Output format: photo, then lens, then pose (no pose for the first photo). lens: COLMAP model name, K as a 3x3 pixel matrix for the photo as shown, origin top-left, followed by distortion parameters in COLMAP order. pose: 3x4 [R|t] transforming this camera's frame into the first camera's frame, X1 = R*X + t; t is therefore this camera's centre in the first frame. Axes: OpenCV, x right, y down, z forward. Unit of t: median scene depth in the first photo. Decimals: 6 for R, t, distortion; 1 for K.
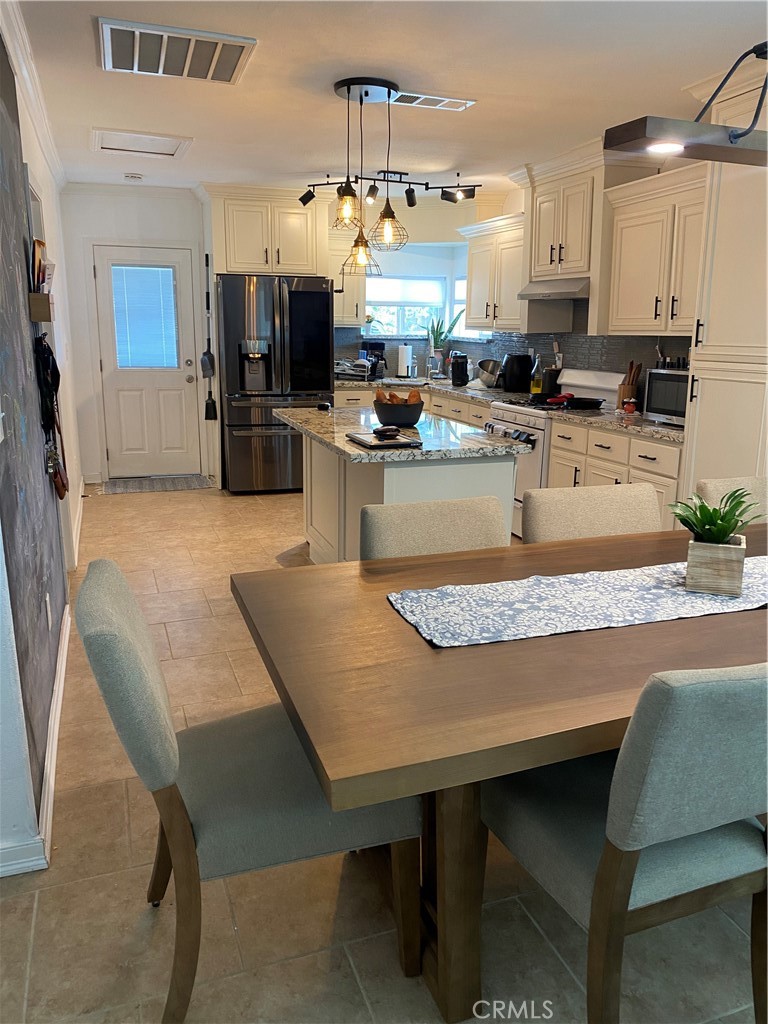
lens RADIAL K [[784.1, 0, 389.6], [0, 784.1, 511.5], [0, 0, 1]] dist [0.005897, -0.006057]
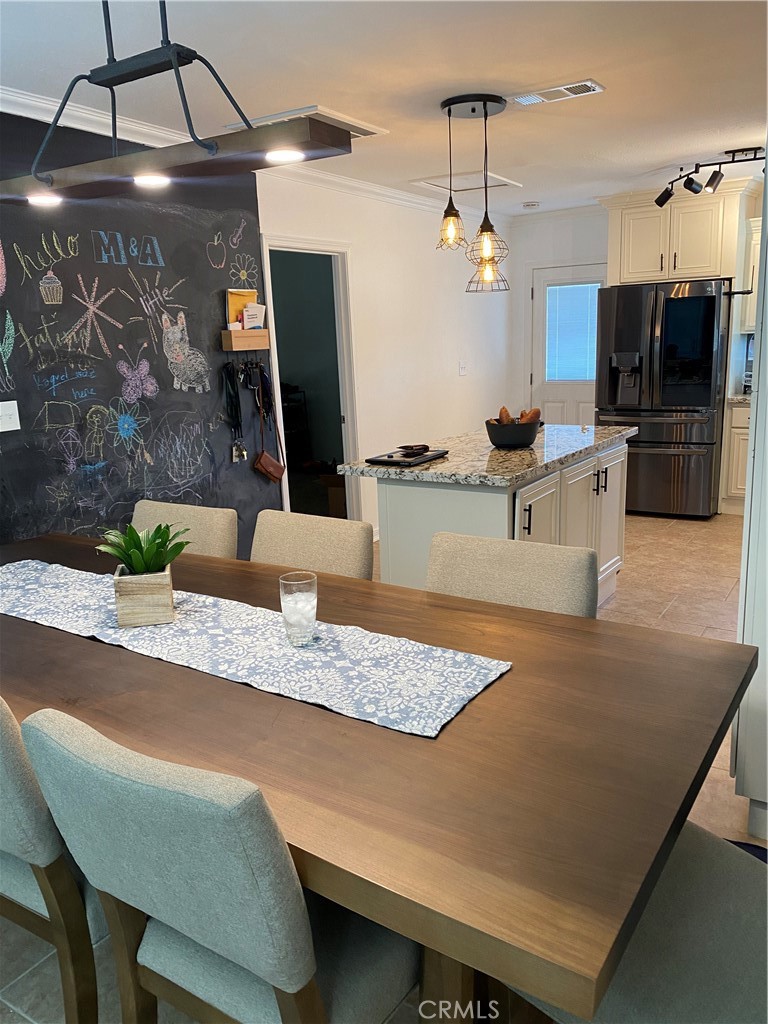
lens RADIAL K [[784.1, 0, 389.6], [0, 784.1, 511.5], [0, 0, 1]] dist [0.005897, -0.006057]
pose [[0.618926, 0.135189, -0.773727, 0.473890], [-0.142330, 0.988072, 0.058786, -0.048135], [0.772446, 0.073740, 0.630785, 0.212423]]
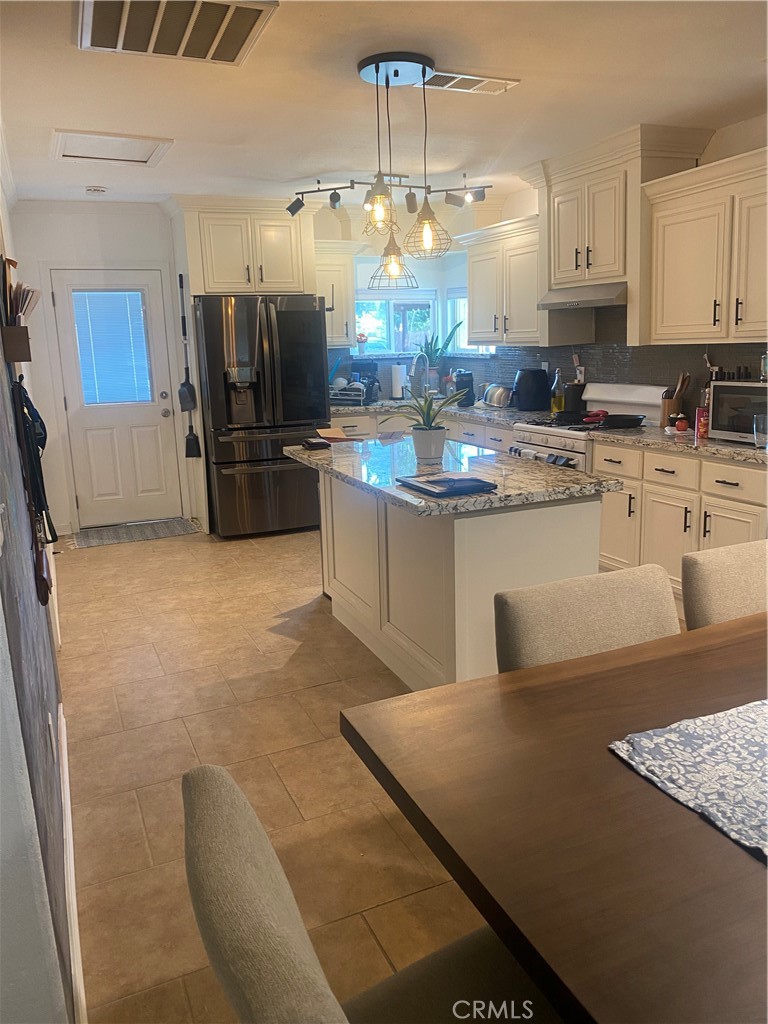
lens RADIAL K [[790.5, 0, 397.9], [0, 790.5, 510.9], [0, 0, 1]] dist [-0.000812, 0.002081]
pose [[0.996290, -0.057304, 0.064214, -0.069645], [0.058704, 0.998072, -0.020129, -0.029834], [-0.062936, 0.023824, 0.997733, 0.105261]]
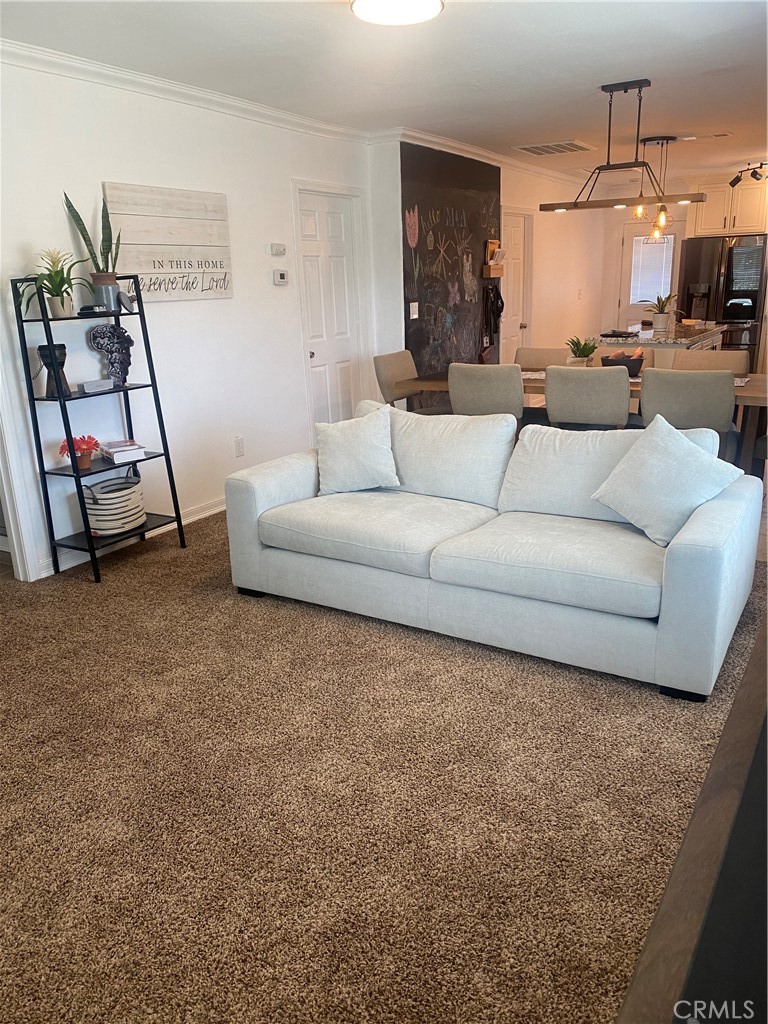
lens RADIAL K [[784.1, 0, 389.6], [0, 784.1, 511.5], [0, 0, 1]] dist [0.005897, -0.006057]
pose [[0.648655, 0.185706, -0.738079, 0.681343], [-0.143078, 0.982238, 0.121396, 0.112054], [0.747513, 0.026859, 0.663704, -0.419244]]
